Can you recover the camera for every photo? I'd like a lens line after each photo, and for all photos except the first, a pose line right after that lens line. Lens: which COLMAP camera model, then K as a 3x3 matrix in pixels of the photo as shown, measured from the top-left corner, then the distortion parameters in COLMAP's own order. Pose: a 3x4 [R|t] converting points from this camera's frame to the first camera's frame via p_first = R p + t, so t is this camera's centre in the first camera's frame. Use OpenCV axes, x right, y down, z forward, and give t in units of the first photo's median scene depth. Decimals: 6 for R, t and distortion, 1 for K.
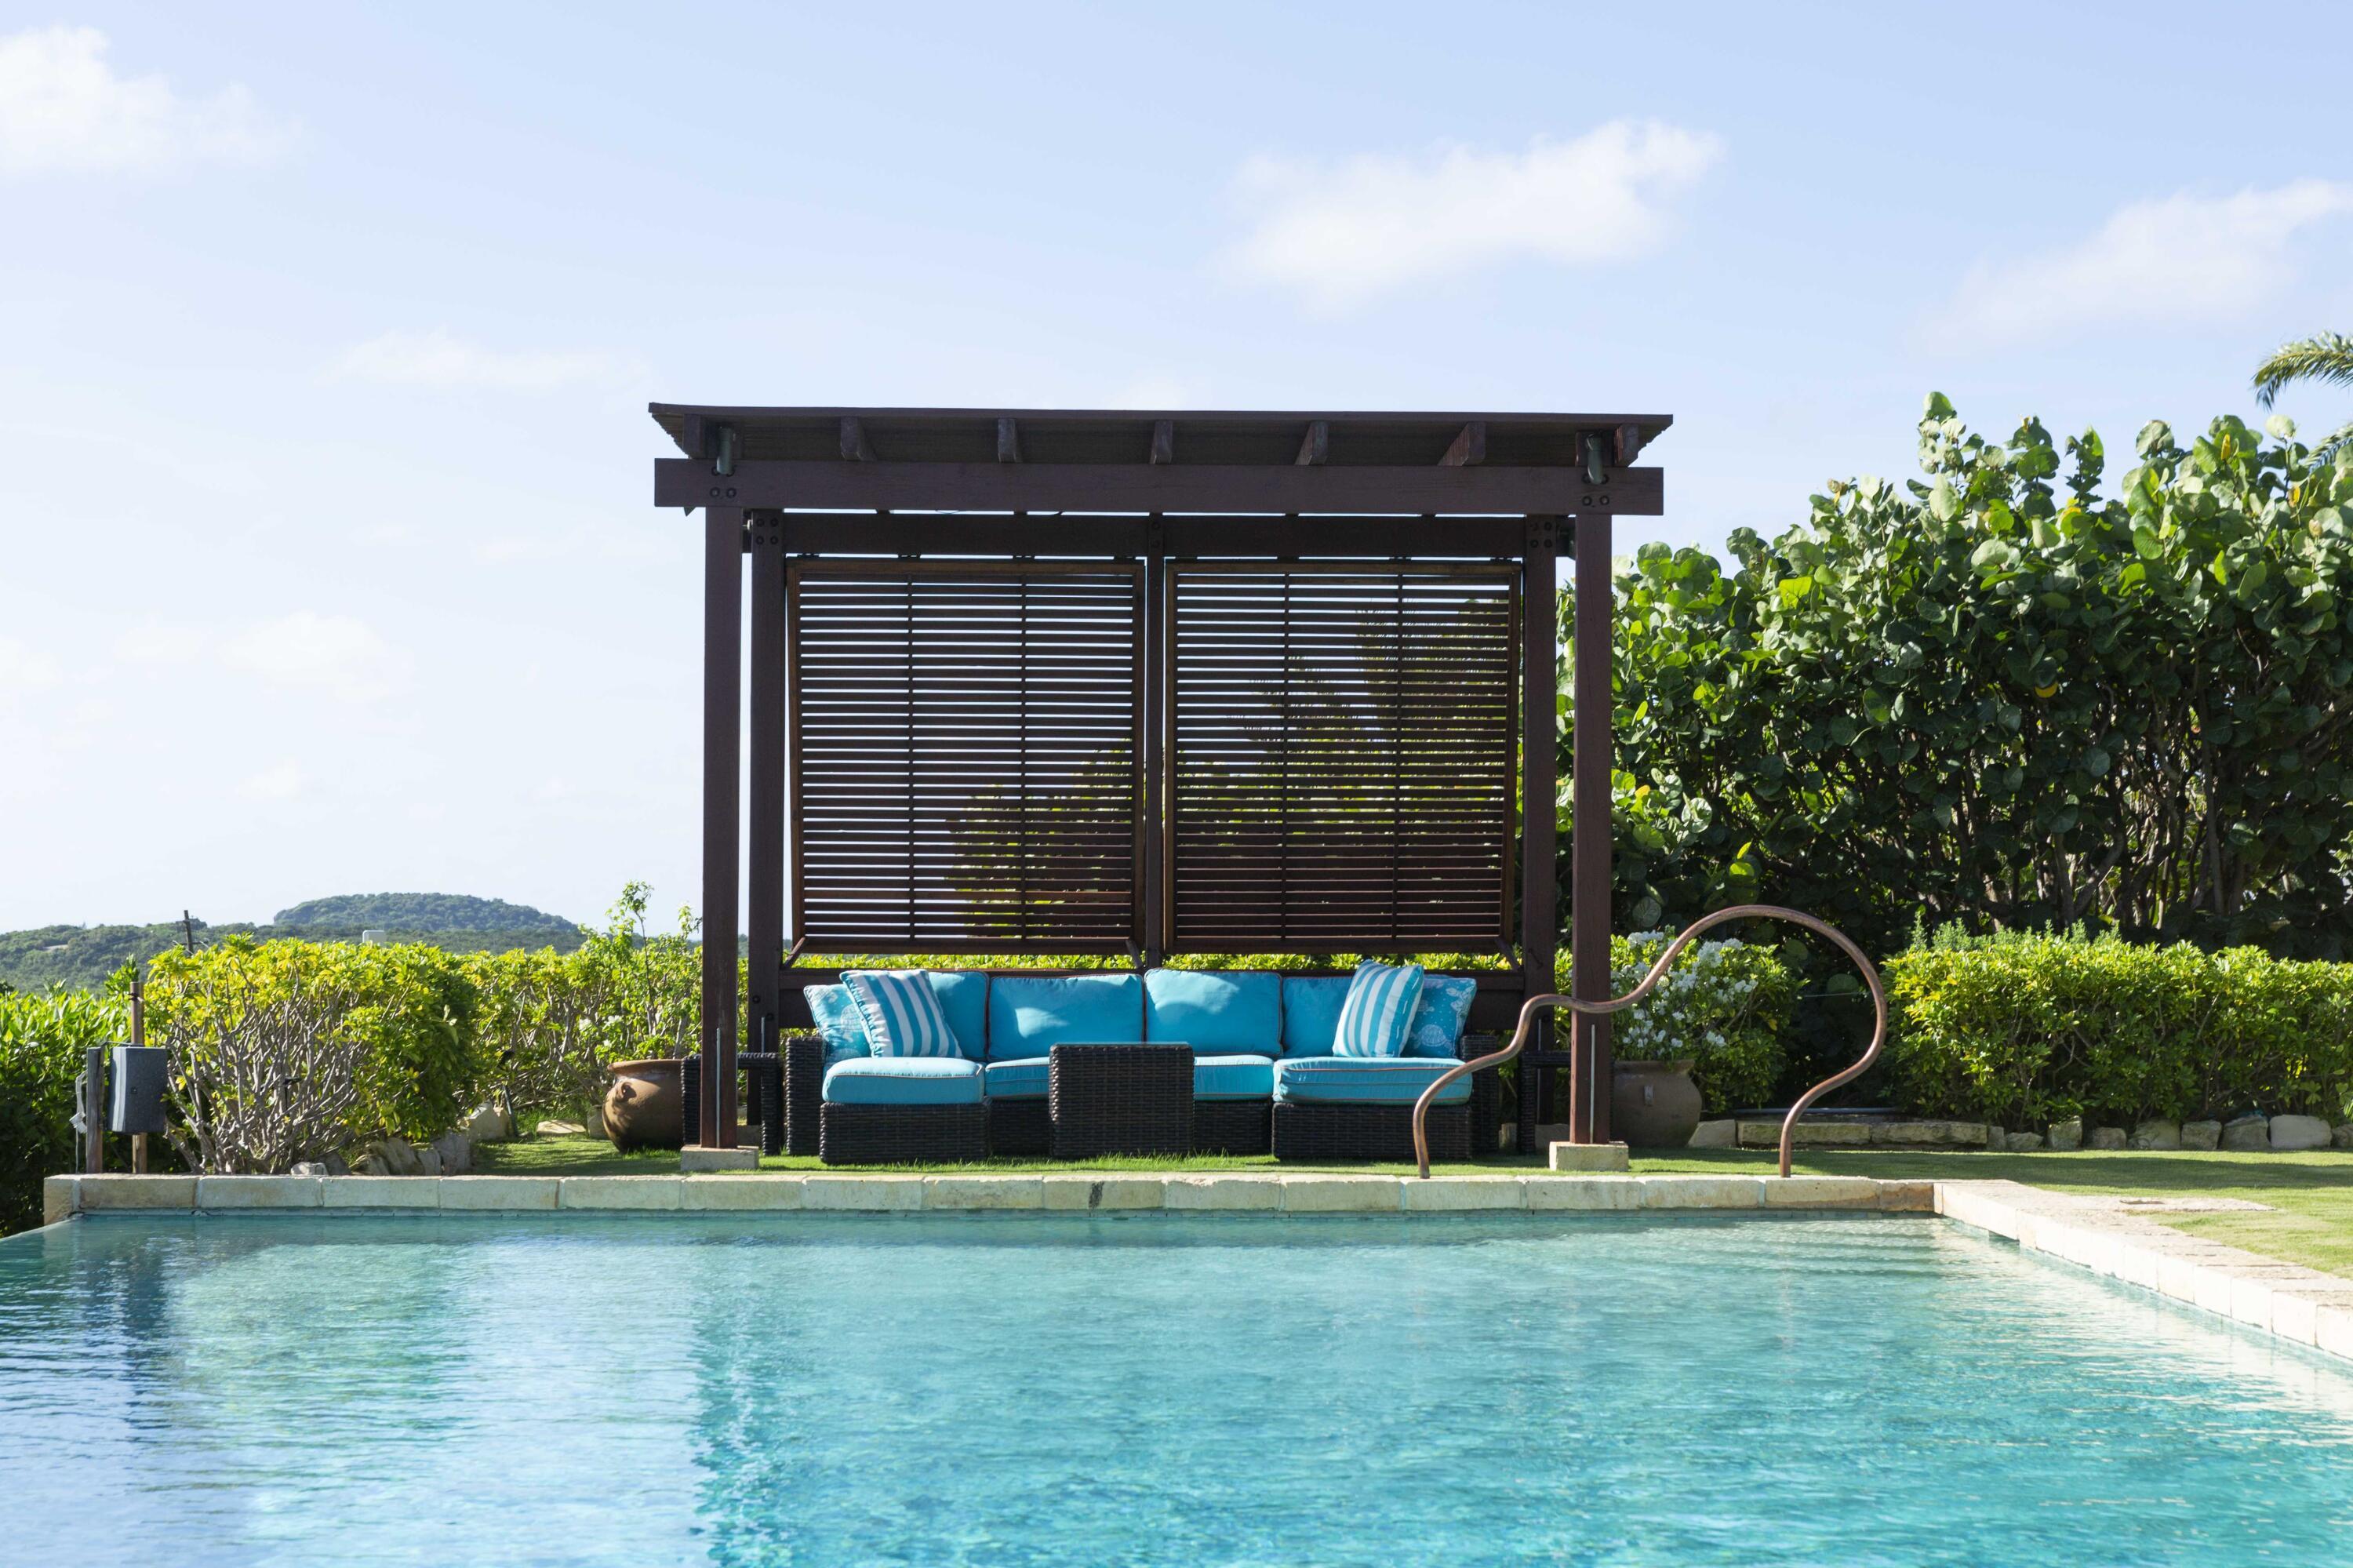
lens RADIAL K [[4833.7, 0, 1177.9], [0, 4833.7, 785.6], [0, 0, 1]] dist [0.094316, 0.000000]
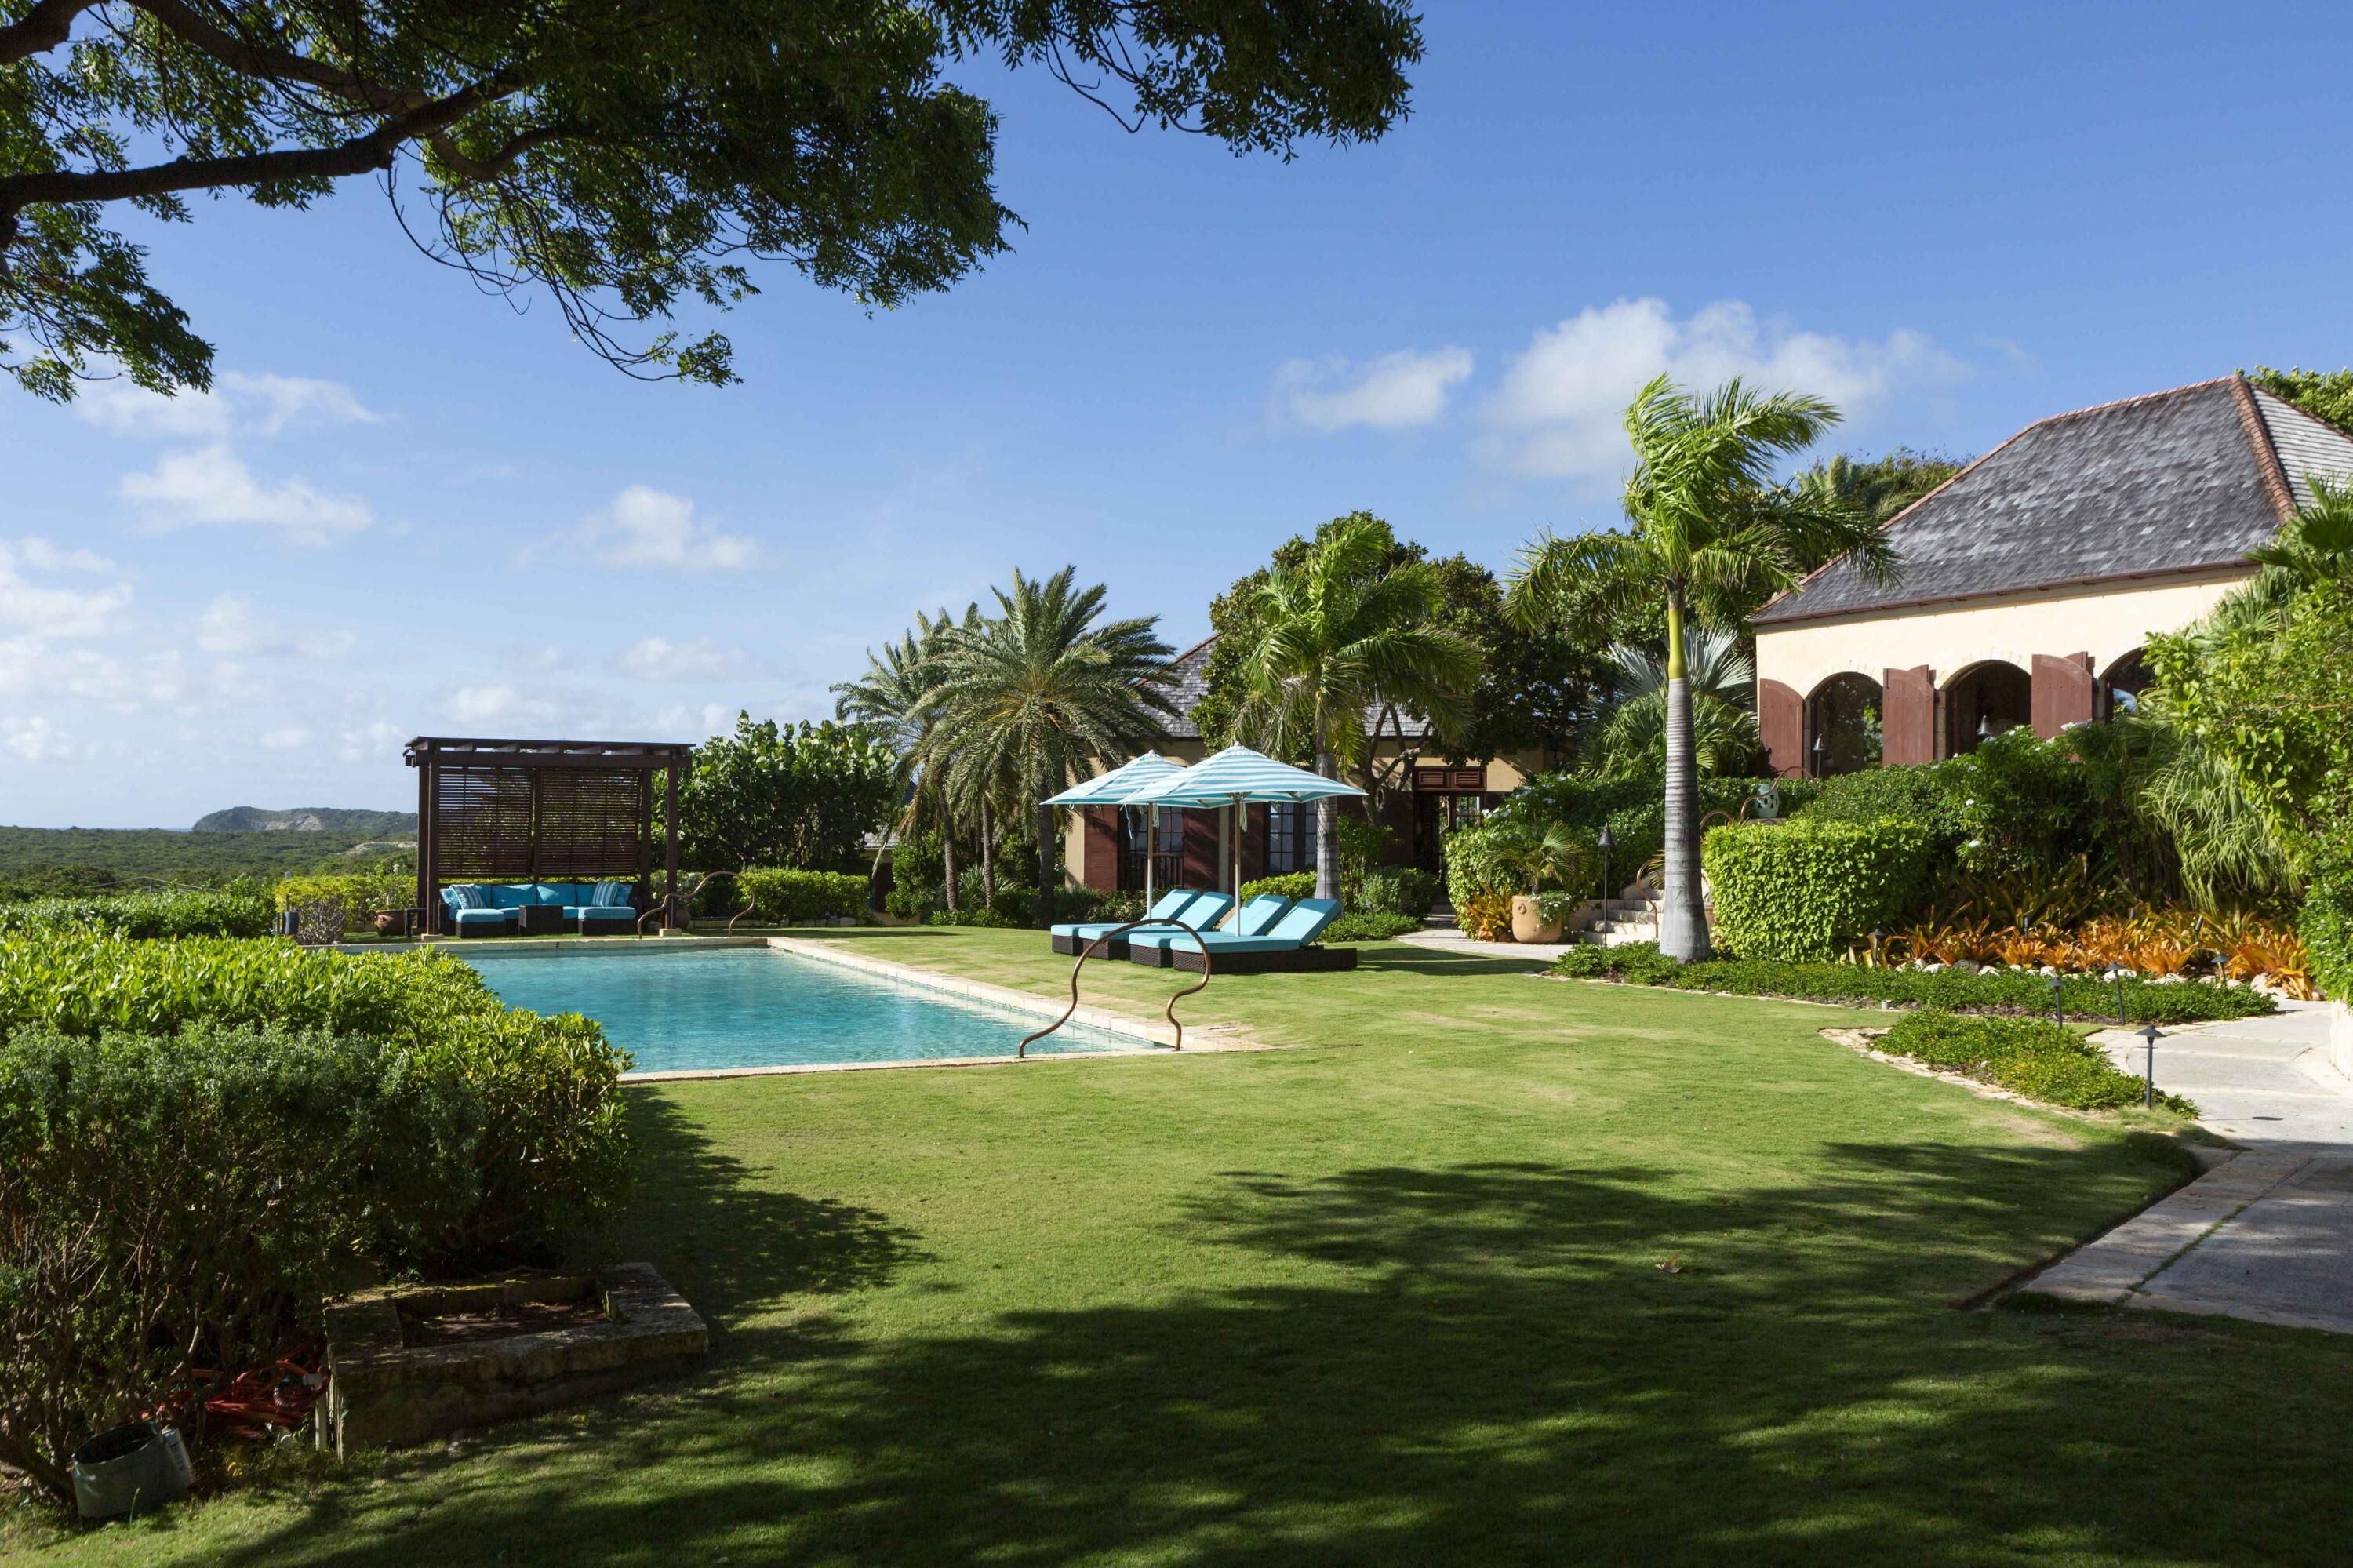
lens RADIAL K [[1812.1, 0, 1170.5], [0, 1812.1, 796.2], [0, 0, 1]] dist [-0.022776, -0.005558]
pose [[0.910205, 0.010584, 0.414022, -0.115933], [-0.011256, 0.999936, -0.000818, -0.025984], [-0.414004, -0.003916, 0.910266, -0.353871]]
